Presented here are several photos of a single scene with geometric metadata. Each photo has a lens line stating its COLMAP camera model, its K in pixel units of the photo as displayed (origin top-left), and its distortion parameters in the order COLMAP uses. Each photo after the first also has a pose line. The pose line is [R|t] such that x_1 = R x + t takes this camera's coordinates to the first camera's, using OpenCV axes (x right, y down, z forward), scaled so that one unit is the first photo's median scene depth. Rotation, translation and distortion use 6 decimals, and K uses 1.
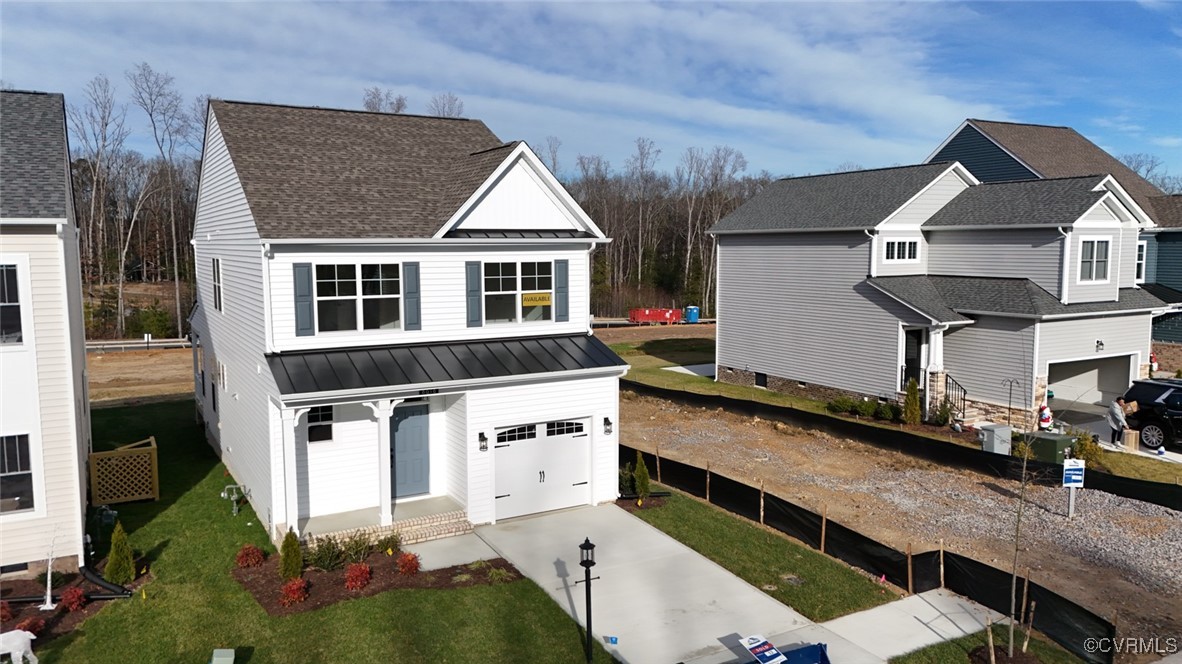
lens RADIAL K [[859.1, 0, 591.0], [0, 859.1, 332.0], [0, 0, 1]] dist [0.095990, -0.099541]
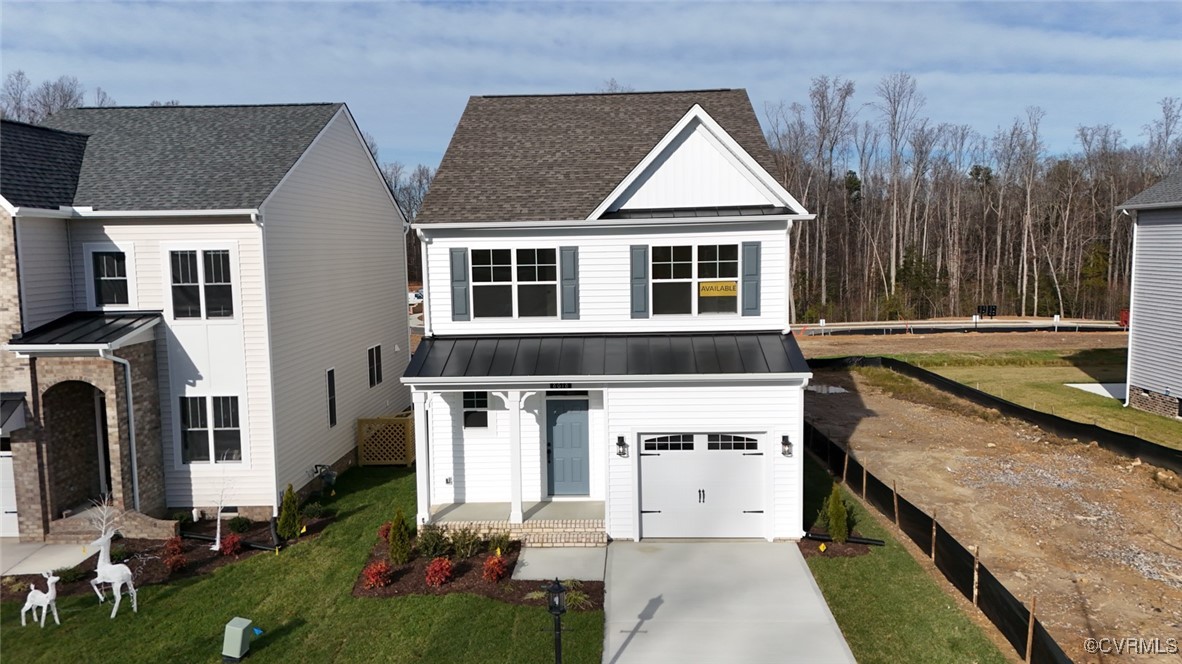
lens RADIAL K [[859.1, 0, 591.0], [0, 859.1, 332.0], [0, 0, 1]] dist [0.095990, -0.099541]
pose [[0.853688, 0.041764, -0.519108, 0.289386], [-0.038516, 0.999113, 0.017040, -0.005115], [0.519359, 0.005447, 0.854539, 0.212147]]
